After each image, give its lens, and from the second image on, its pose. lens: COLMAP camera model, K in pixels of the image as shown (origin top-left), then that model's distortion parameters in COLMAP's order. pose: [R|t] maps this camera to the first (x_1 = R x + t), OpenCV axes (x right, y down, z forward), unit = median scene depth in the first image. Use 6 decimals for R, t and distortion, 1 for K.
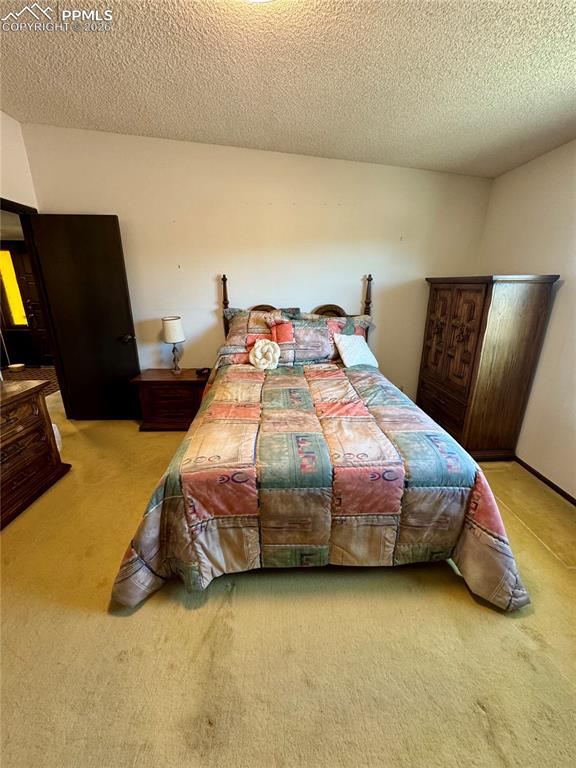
lens RADIAL K [[306.4, 0, 287.8], [0, 306.4, 383.9], [0, 0, 1]] dist [-0.001745, -0.000141]
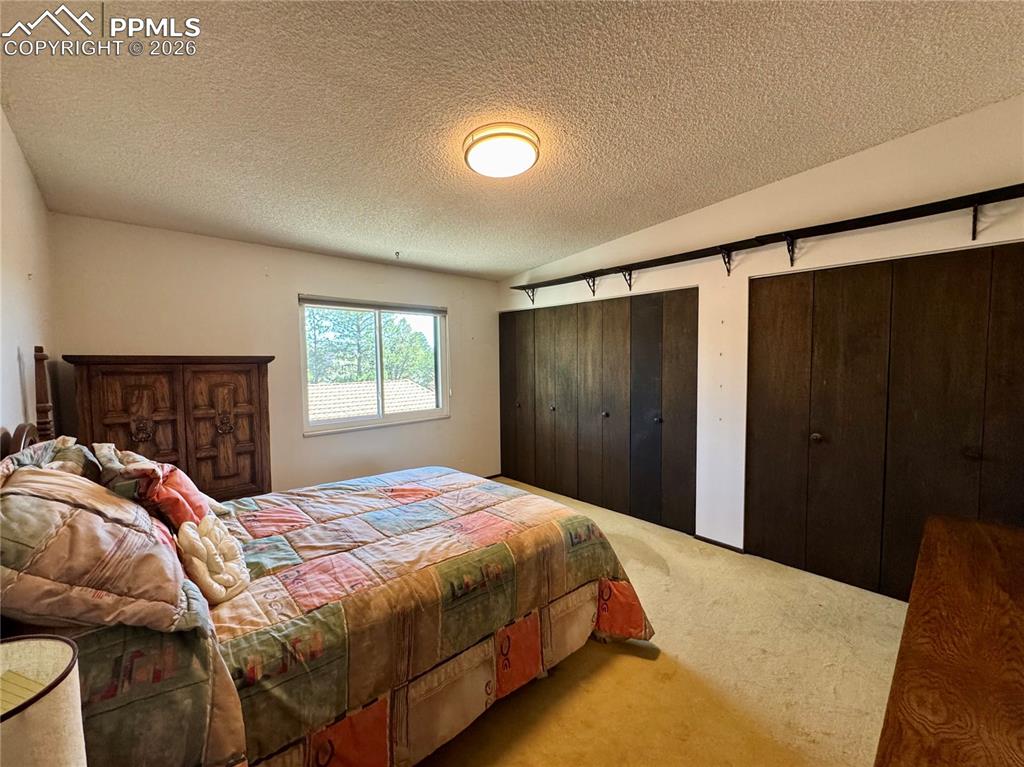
lens RADIAL K [[408.5, 0, 510.5], [0, 408.5, 384.4], [0, 0, 1]] dist [-0.001745, -0.000141]
pose [[-0.662482, -0.033457, 0.748330, -0.786942], [0.233426, 0.940039, 0.248675, -0.383389], [-0.711779, 0.339422, -0.614949, 1.188977]]
